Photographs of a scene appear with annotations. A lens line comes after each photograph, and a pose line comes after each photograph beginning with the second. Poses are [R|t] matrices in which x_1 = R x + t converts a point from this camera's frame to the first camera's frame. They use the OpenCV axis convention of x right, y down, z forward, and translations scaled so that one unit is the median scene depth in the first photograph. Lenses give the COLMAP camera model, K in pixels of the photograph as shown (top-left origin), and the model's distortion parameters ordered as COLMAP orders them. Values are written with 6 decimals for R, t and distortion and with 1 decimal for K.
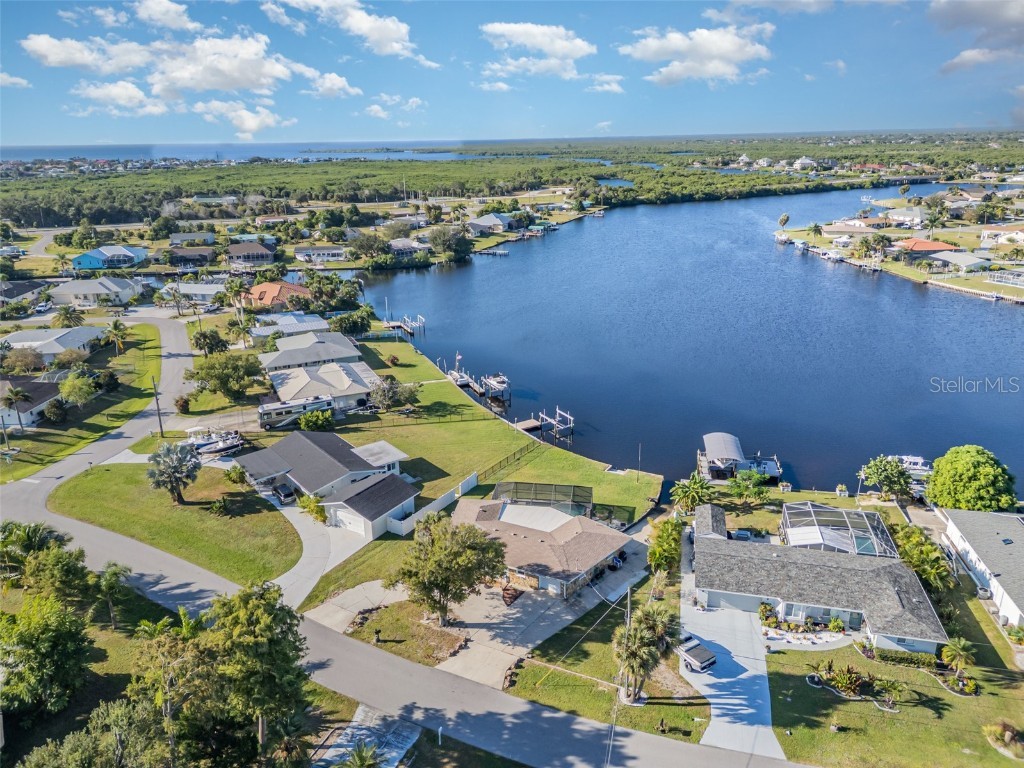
lens RADIAL K [[709.2, 0, 512.0], [0, 709.2, 384.0], [0, 0, 1]] dist [0.081281, -0.076639]
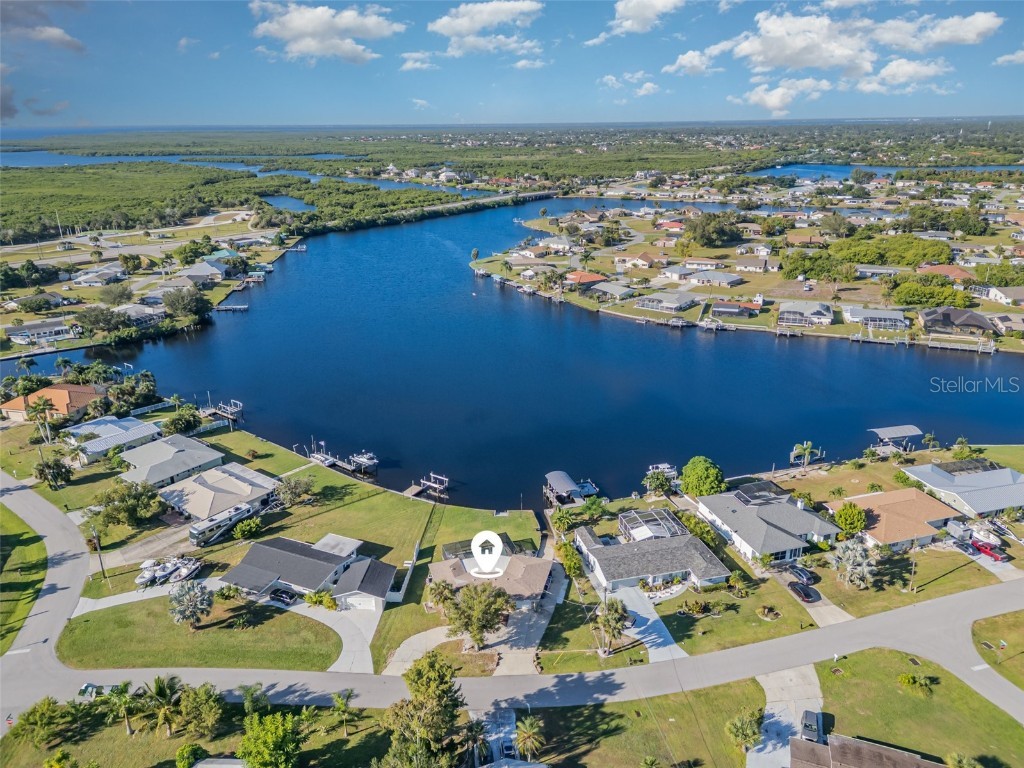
lens RADIAL K [[709.2, 0, 512.0], [0, 709.2, 384.0], [0, 0, 1]] dist [0.081281, -0.076639]
pose [[0.883500, -0.150801, 0.443494, -0.370467], [0.145317, 0.988289, 0.046554, -0.172716], [-0.445321, 0.023317, 0.895067, -0.255004]]
